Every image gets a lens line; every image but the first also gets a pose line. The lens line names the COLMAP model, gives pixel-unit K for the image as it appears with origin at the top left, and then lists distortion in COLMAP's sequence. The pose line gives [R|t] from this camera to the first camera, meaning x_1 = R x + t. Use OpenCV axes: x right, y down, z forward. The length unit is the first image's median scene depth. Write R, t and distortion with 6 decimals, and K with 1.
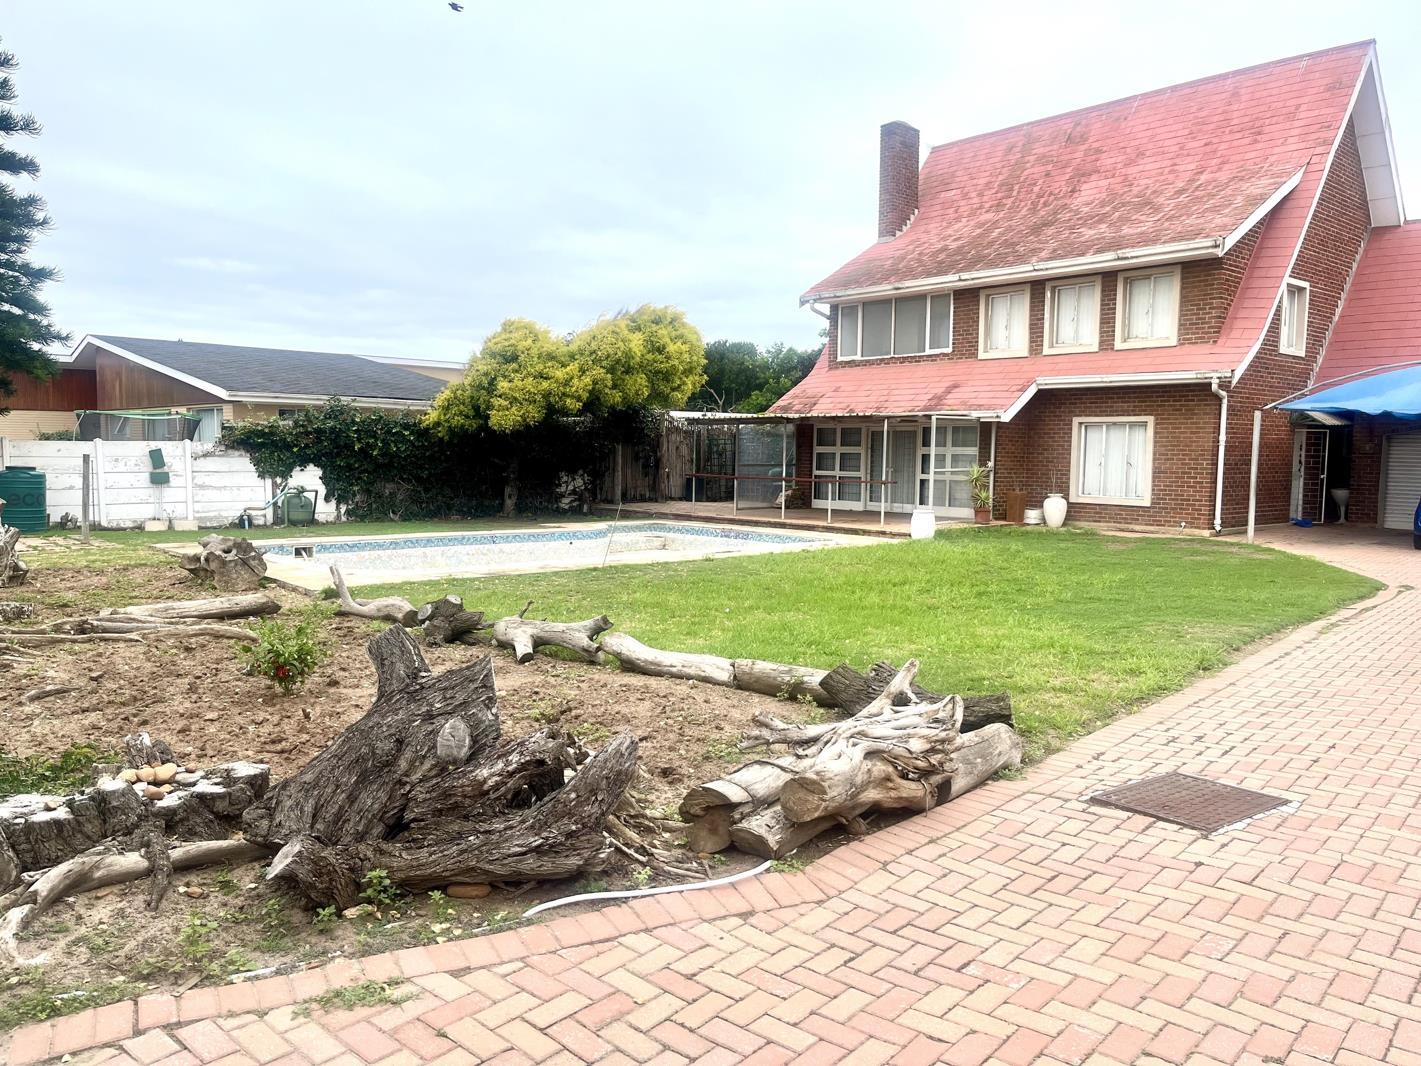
lens RADIAL K [[1075.6, 0, 710.7], [0, 1075.6, 536.5], [0, 0, 1]] dist [0.055422, -0.071692]
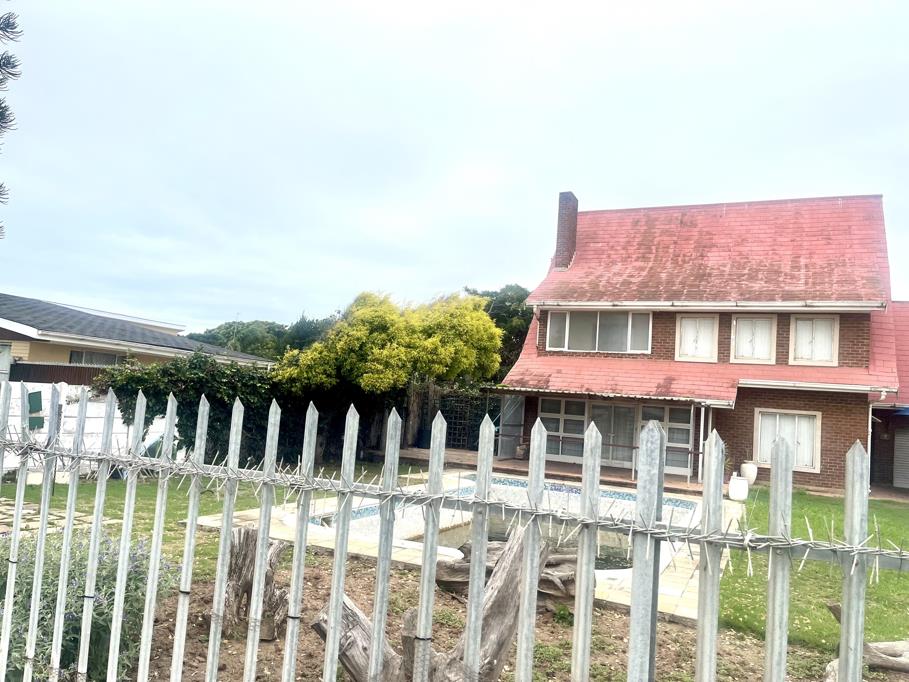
lens RADIAL K [[688.1, 0, 454.5], [0, 688.1, 345.3], [0, 0, 1]] dist [0.055422, -0.071692]
pose [[0.910557, 0.089535, 0.403570, -0.339562], [-0.028325, 0.987481, -0.155173, -0.030277], [-0.412411, 0.129863, 0.901694, 0.259023]]
